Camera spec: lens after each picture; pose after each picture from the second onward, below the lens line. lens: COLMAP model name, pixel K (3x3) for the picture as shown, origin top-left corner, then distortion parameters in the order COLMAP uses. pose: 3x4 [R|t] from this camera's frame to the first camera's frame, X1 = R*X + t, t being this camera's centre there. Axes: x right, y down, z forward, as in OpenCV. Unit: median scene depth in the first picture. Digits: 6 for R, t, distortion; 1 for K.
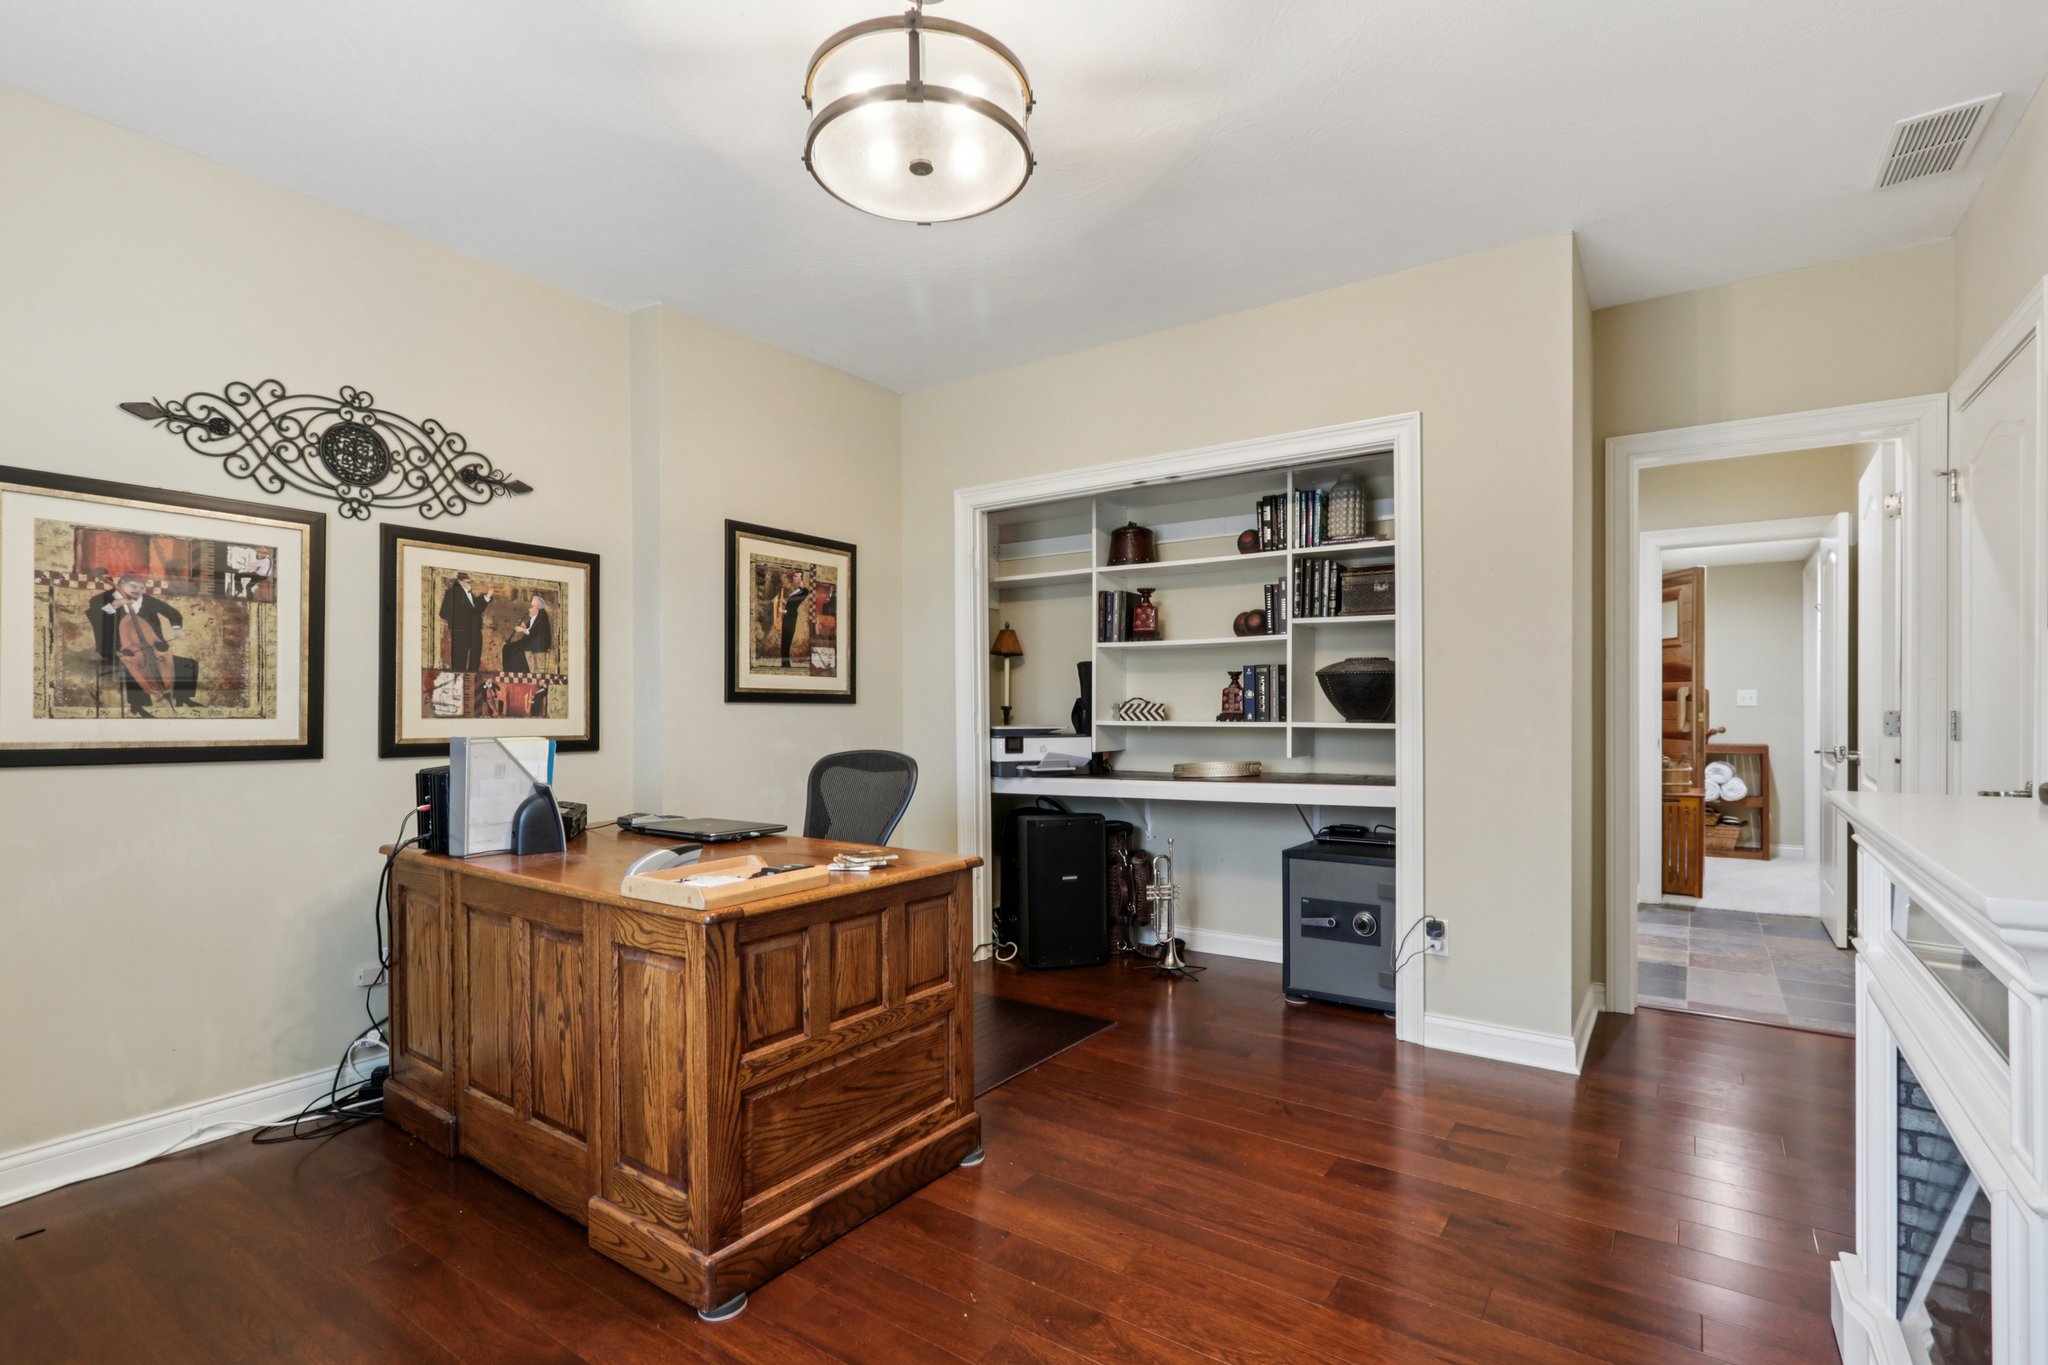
lens RADIAL K [[967.6, 0, 1017.8], [0, 967.6, 697.6], [0, 0, 1]] dist [0.000582, 0.000288]
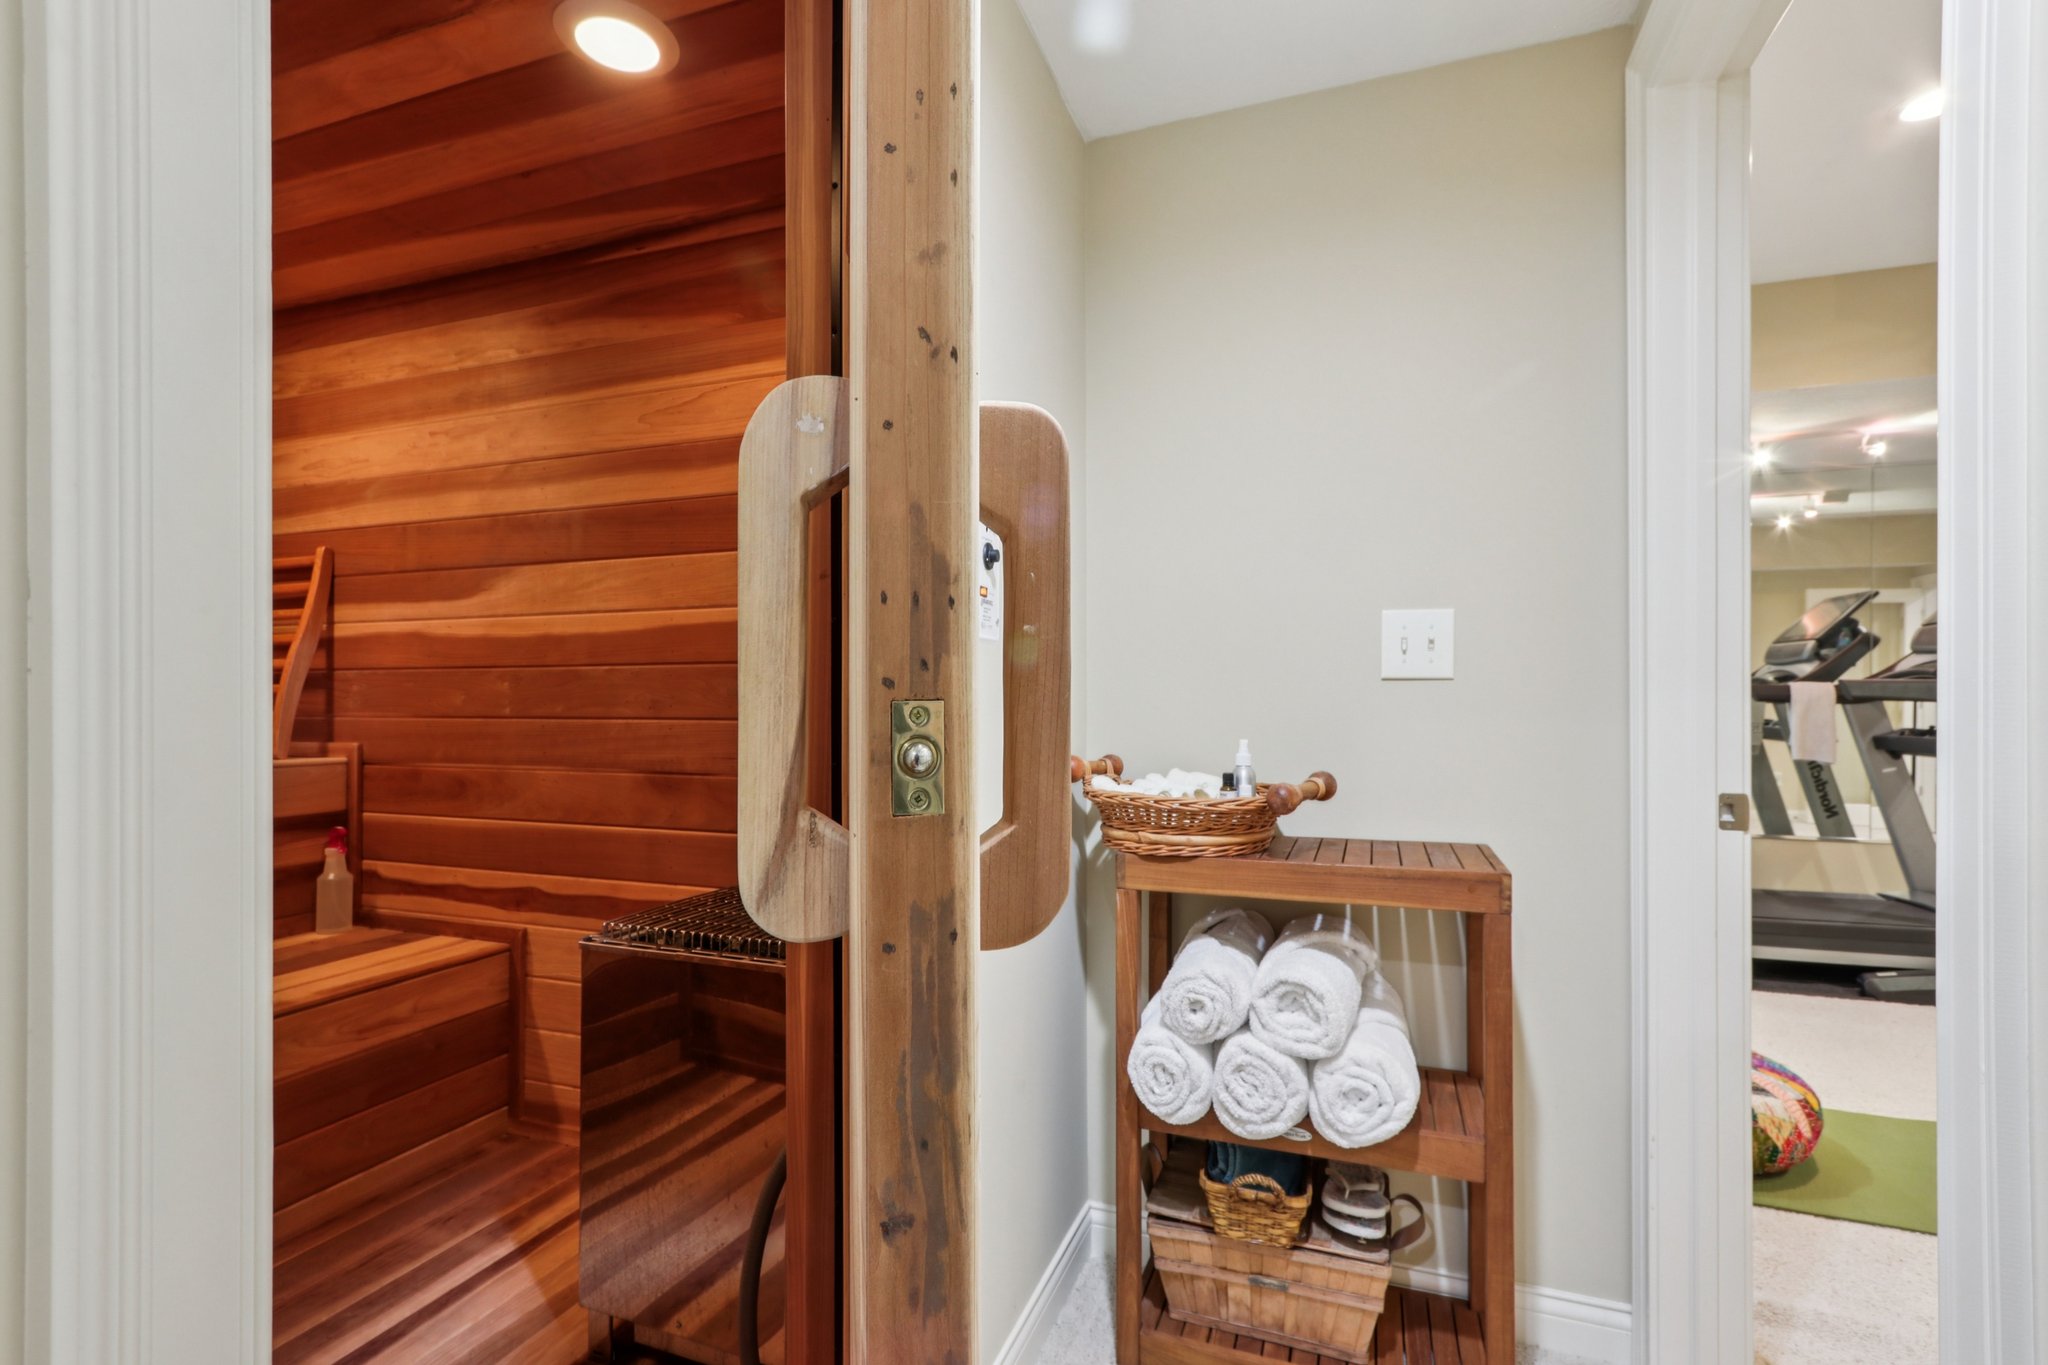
lens RADIAL K [[967.6, 0, 1025.1], [0, 967.6, 688.6], [0, 0, 1]] dist [0.000582, 0.000288]
pose [[0.962134, 0.000408, 0.272577, 0.606879], [0.000367, 0.999996, -0.002792, 0.011655], [-0.272578, 0.002787, 0.962130, 0.812007]]
